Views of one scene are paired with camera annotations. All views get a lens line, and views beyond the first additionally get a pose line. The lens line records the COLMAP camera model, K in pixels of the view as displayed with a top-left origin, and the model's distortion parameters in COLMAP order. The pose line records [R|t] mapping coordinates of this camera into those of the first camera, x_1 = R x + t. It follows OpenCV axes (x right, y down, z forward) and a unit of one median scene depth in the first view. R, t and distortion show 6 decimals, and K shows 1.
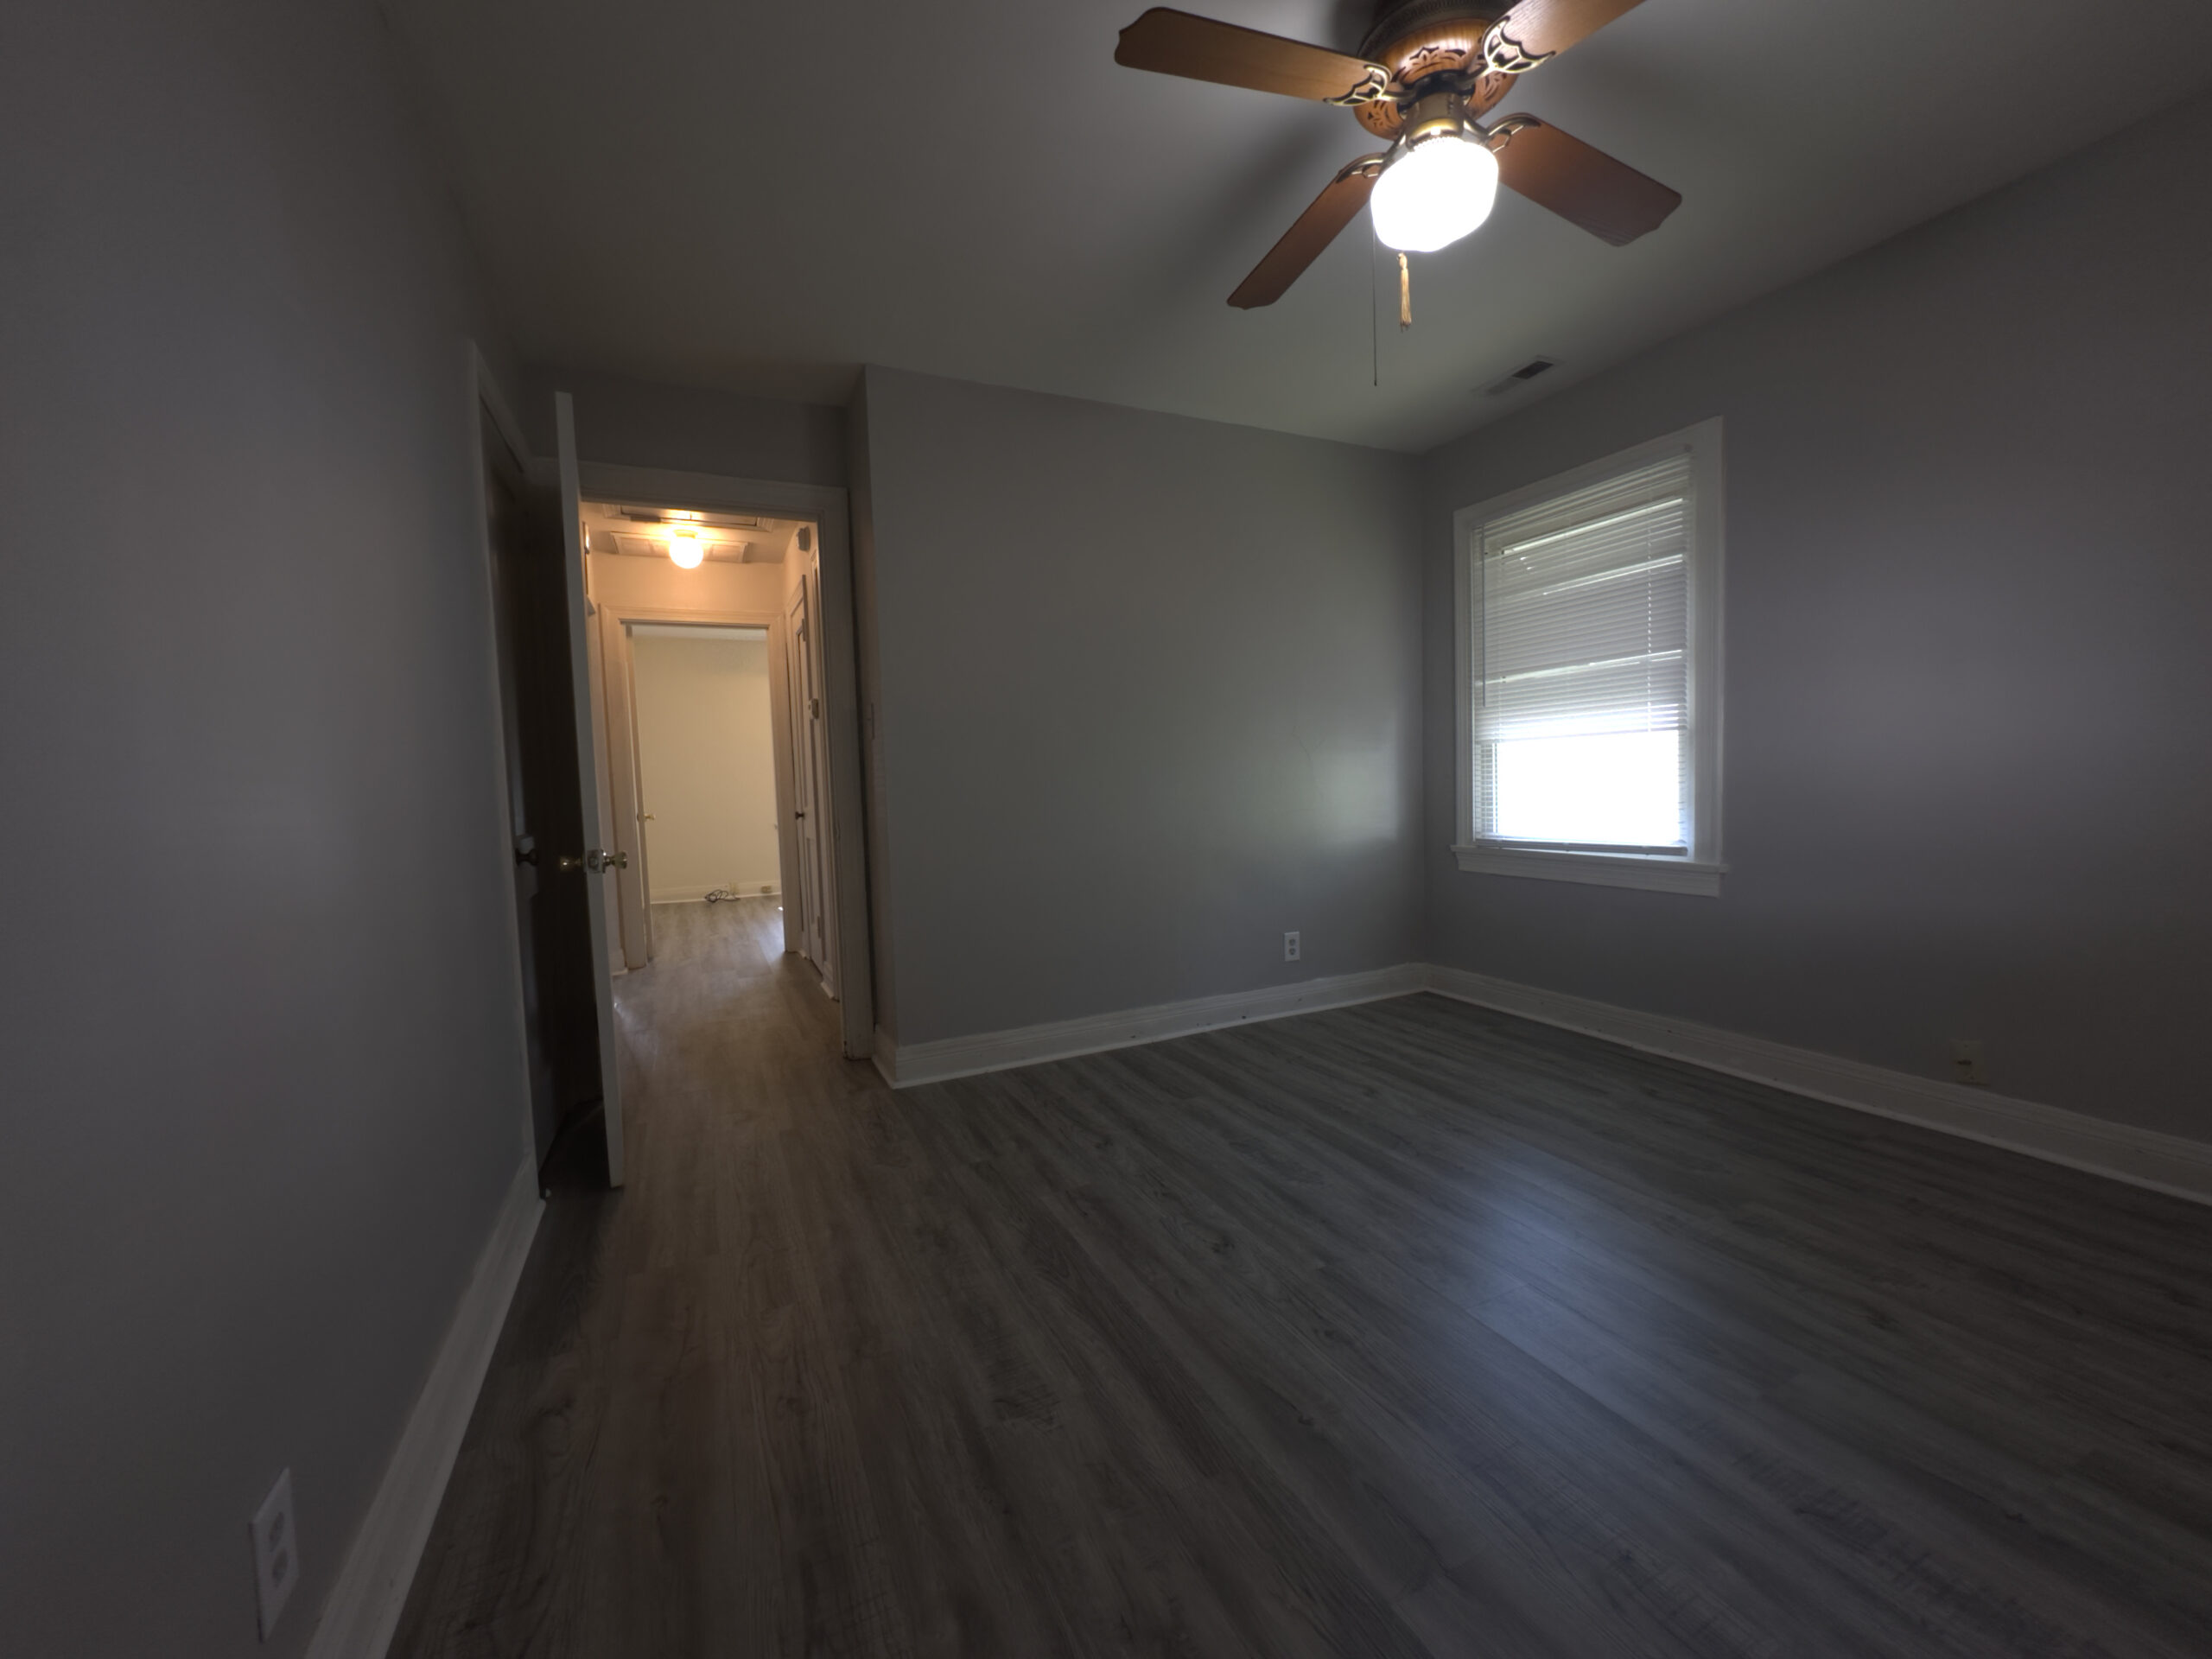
lens RADIAL K [[878.2, 0, 1107.9], [0, 878.2, 829.1], [0, 0, 1]] dist [-0.000405, -0.000341]
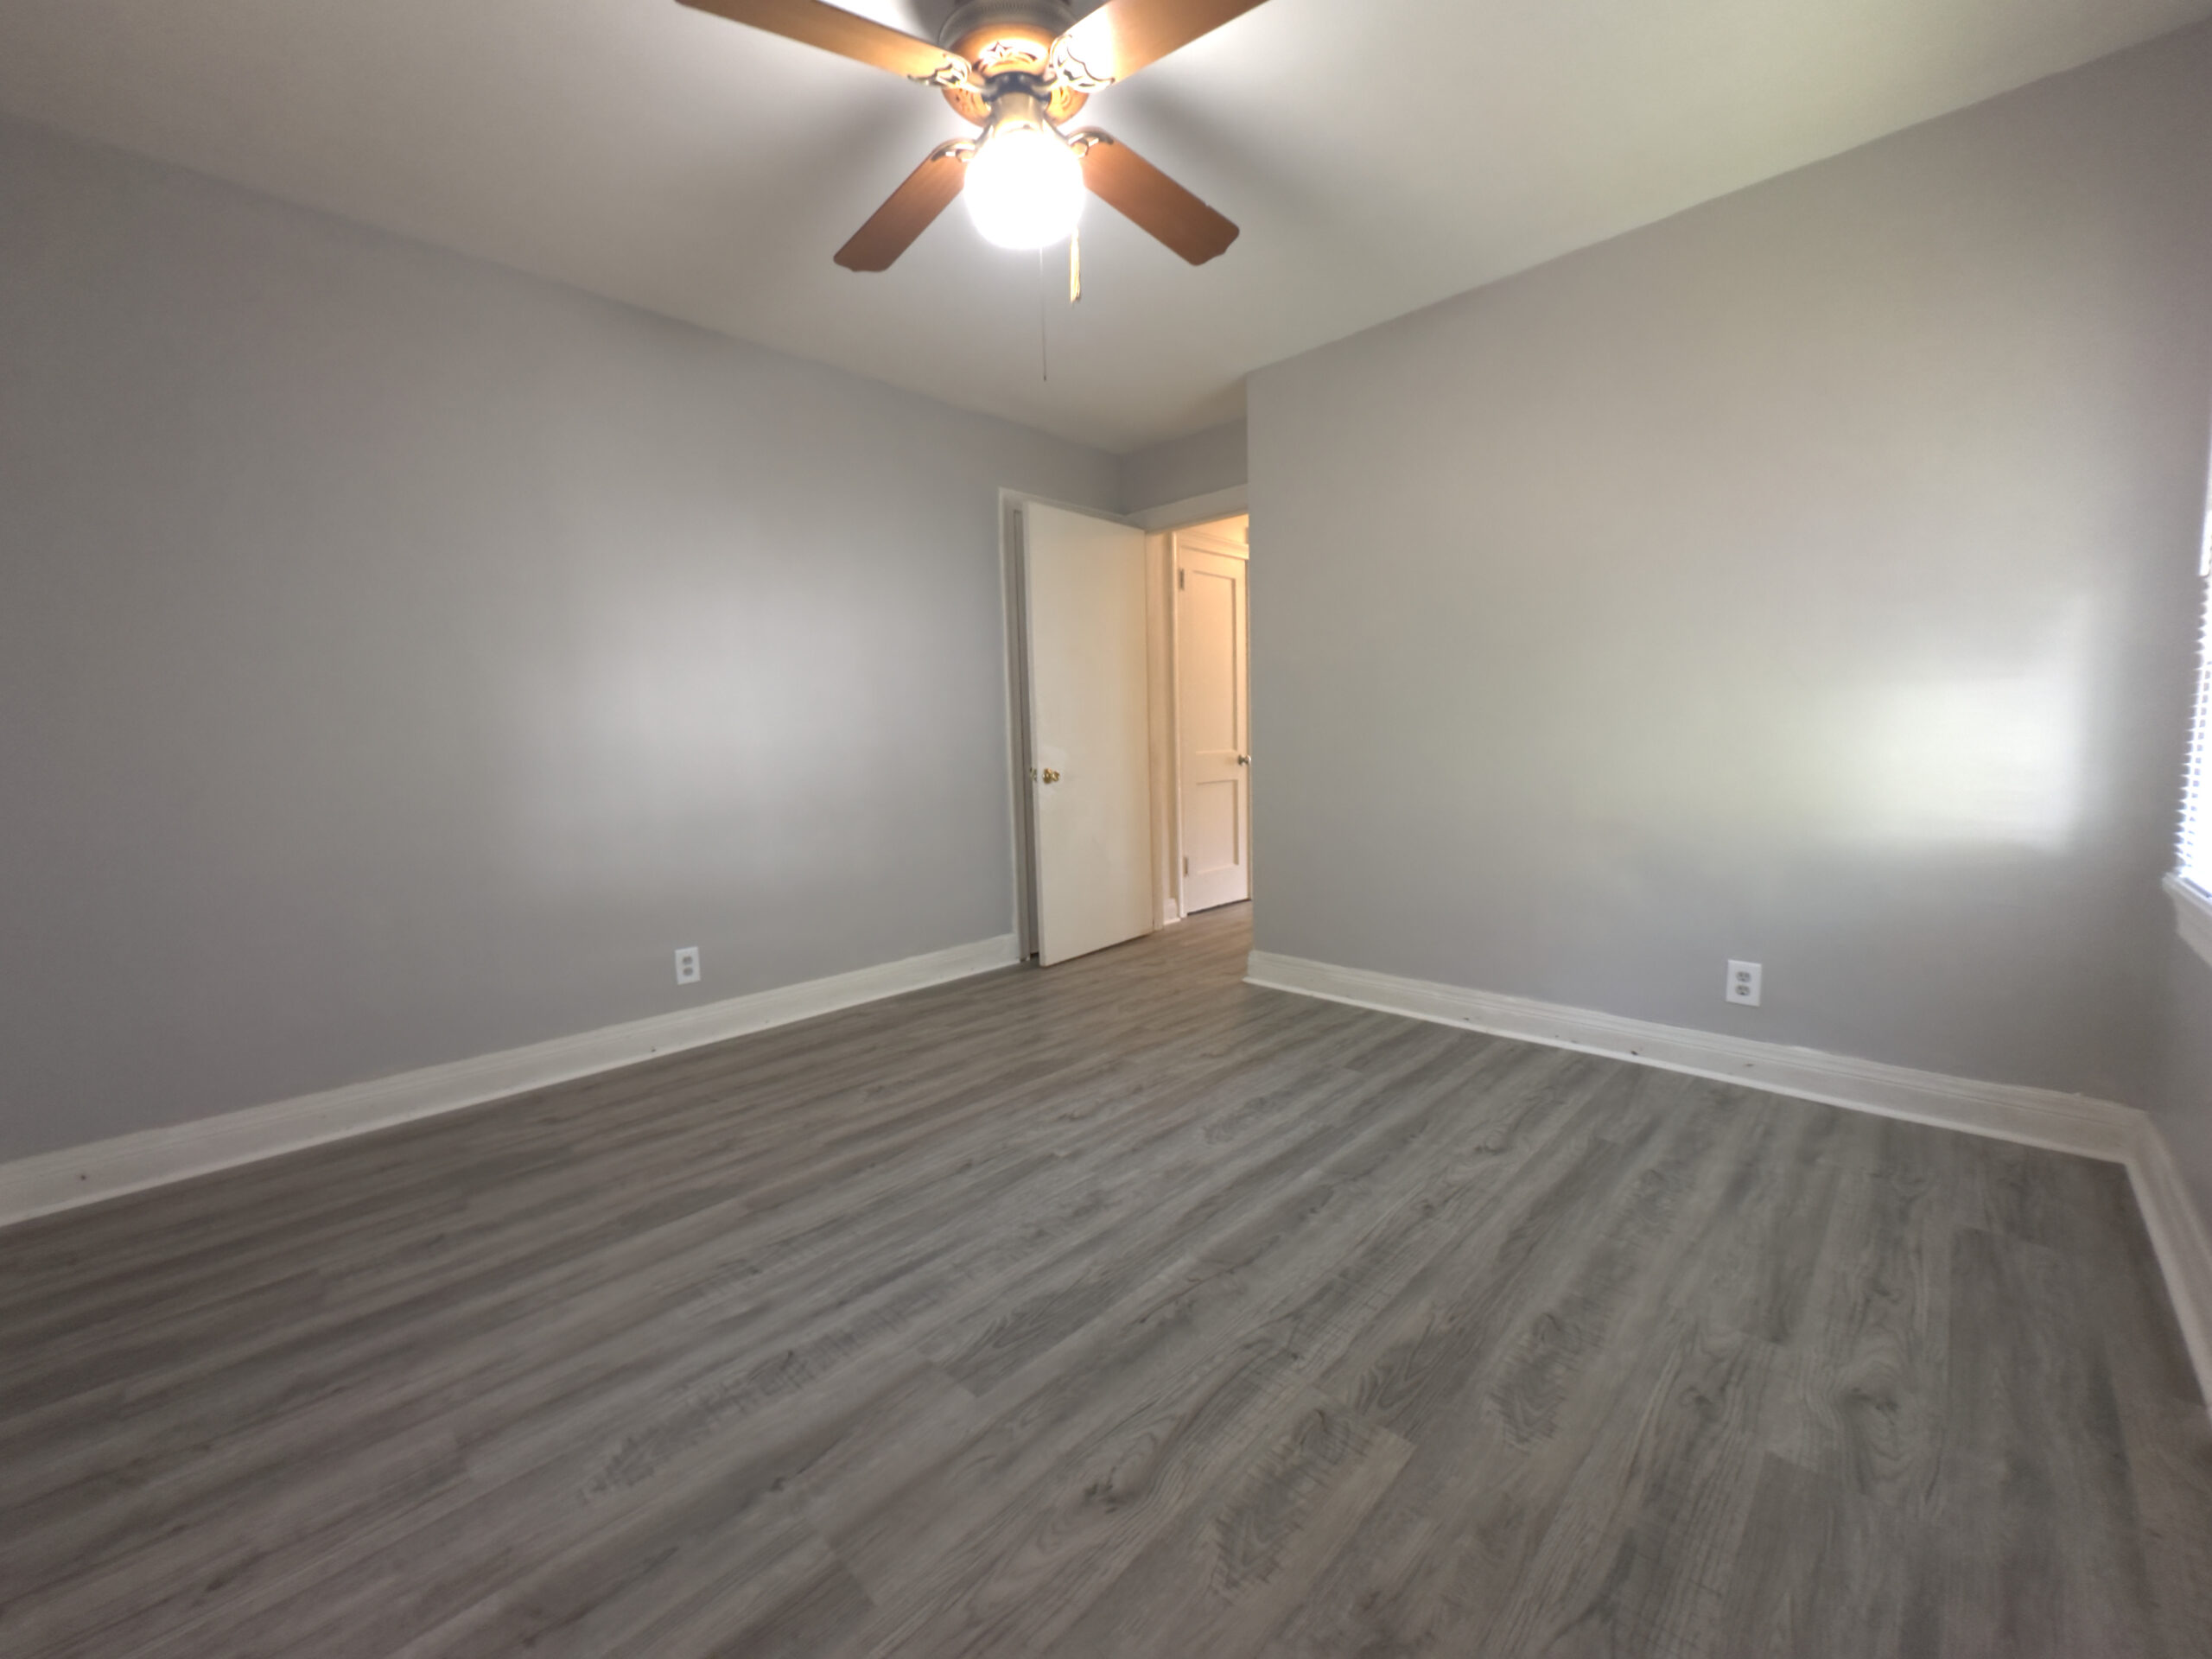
lens RADIAL K [[878.2, 0, 1107.9], [0, 878.2, 829.1], [0, 0, 1]] dist [-0.000405, -0.000341]
pose [[0.348563, 0.121830, -0.929334, 0.839165], [-0.040640, 0.992548, 0.114875, -0.050272], [0.936404, -0.002273, 0.350917, 0.411662]]
